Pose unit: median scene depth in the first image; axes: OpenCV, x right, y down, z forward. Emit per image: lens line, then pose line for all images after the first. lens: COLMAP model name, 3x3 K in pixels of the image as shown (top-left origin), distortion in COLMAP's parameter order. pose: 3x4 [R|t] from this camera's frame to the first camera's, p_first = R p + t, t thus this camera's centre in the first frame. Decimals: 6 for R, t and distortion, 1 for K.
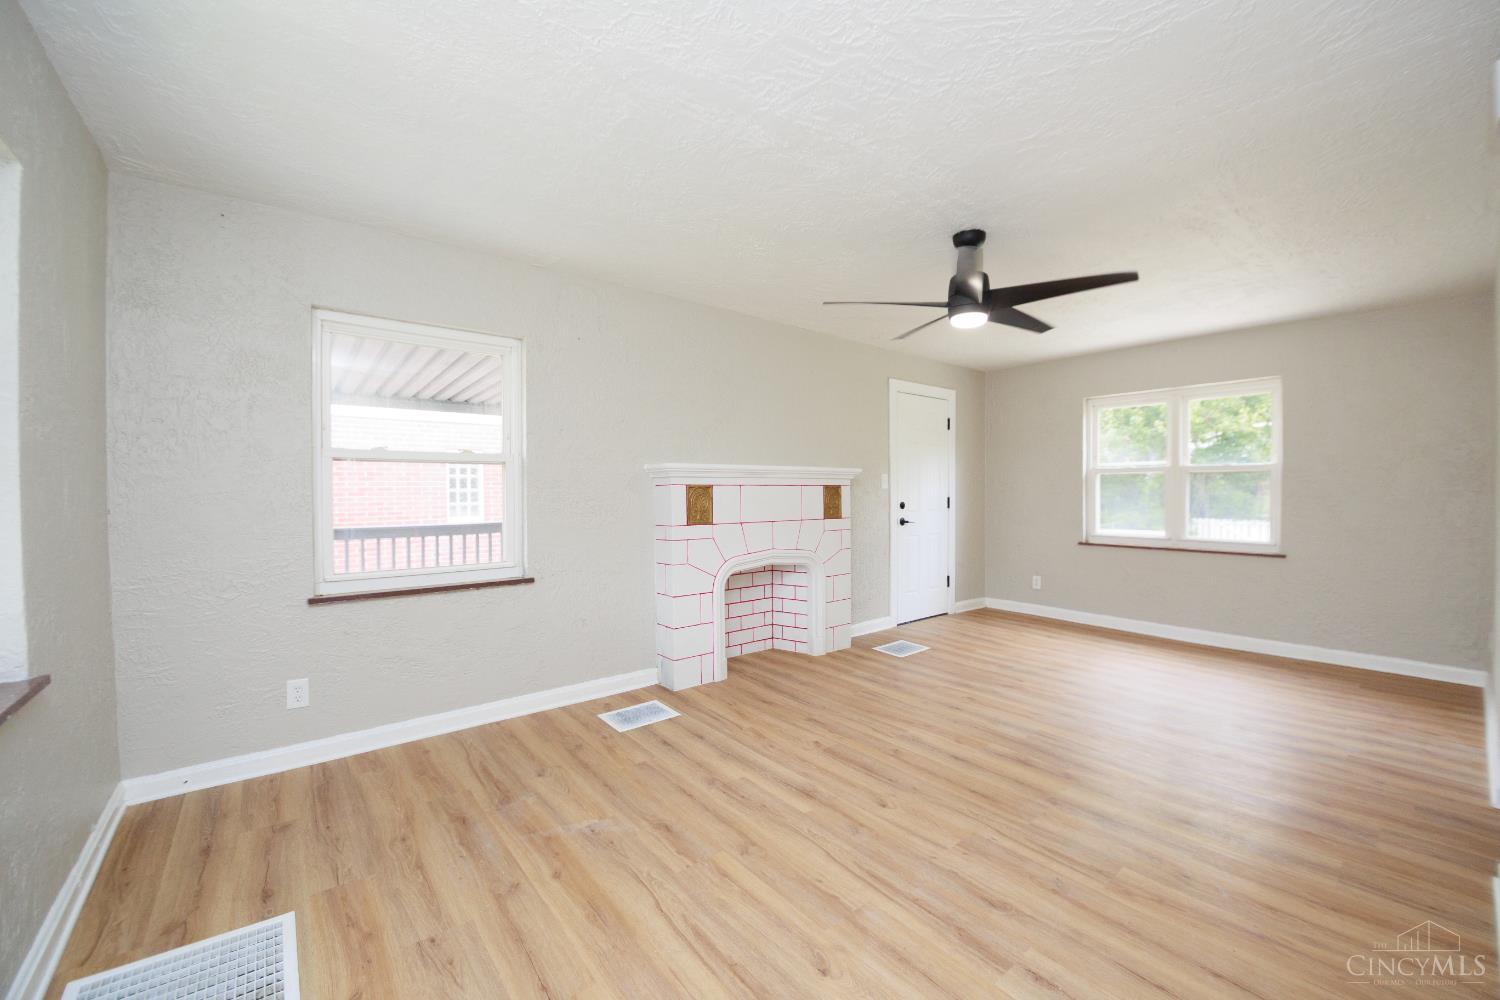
lens RADIAL K [[591.6, 0, 762.5], [0, 591.6, 501.5], [0, 0, 1]] dist [-0.030767, -0.000131]
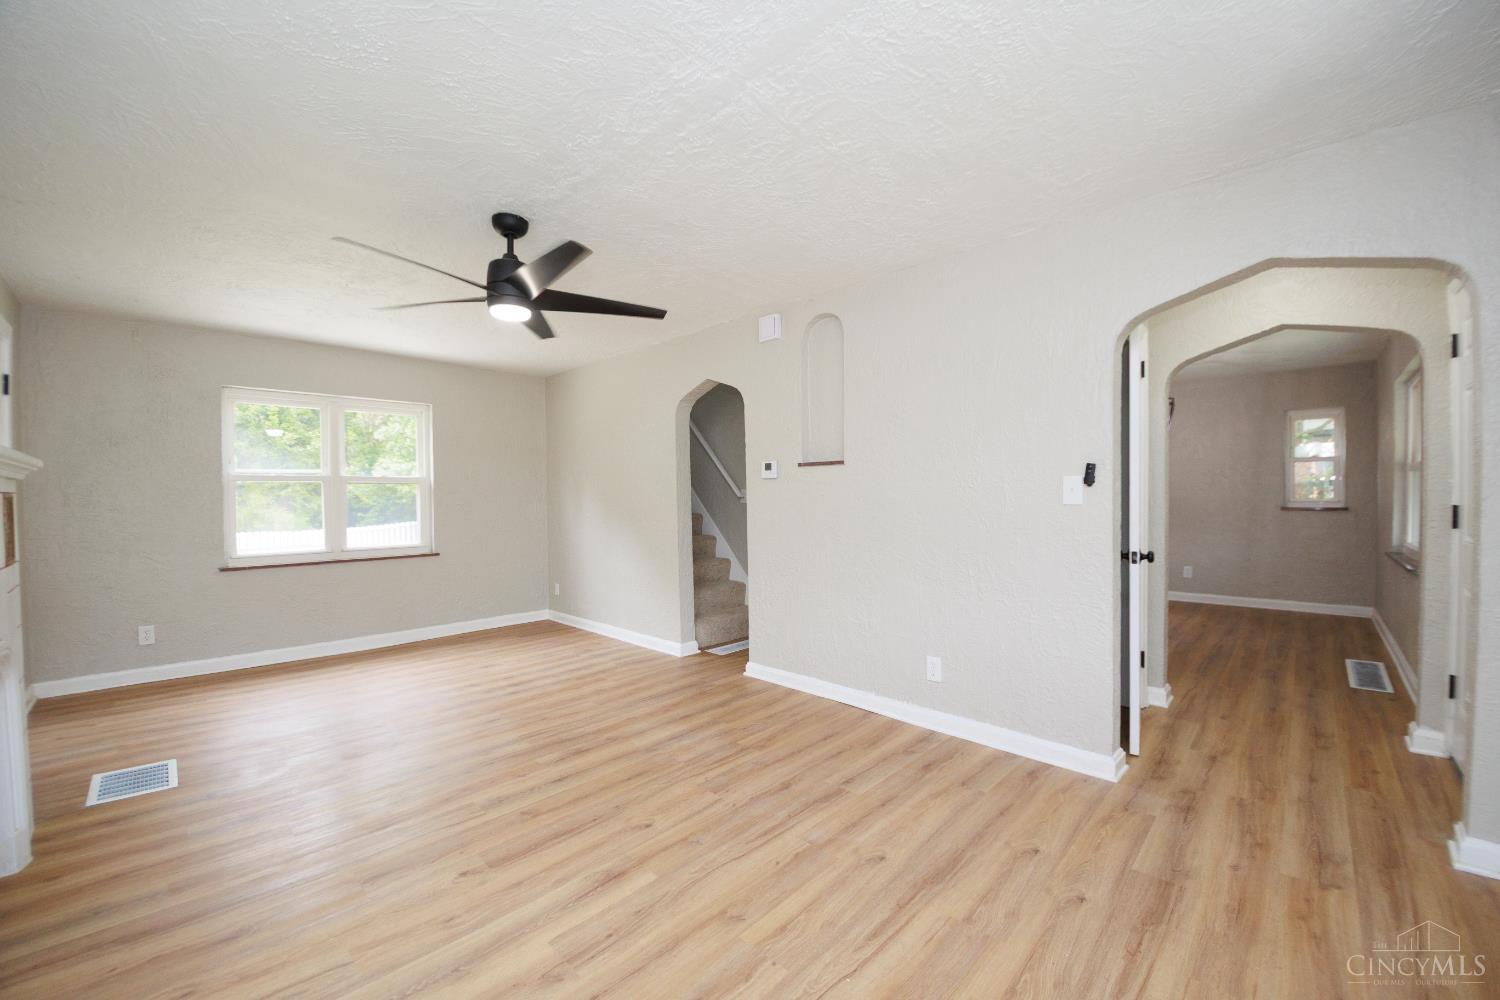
lens RADIAL K [[591.6, 0, 762.5], [0, 591.6, 501.5], [0, 0, 1]] dist [-0.030767, -0.000131]
pose [[-0.134640, -0.007343, 0.990867, -0.709364], [0.028808, 0.999521, 0.011321, -0.015926], [-0.990476, 0.030069, -0.134364, 0.859802]]
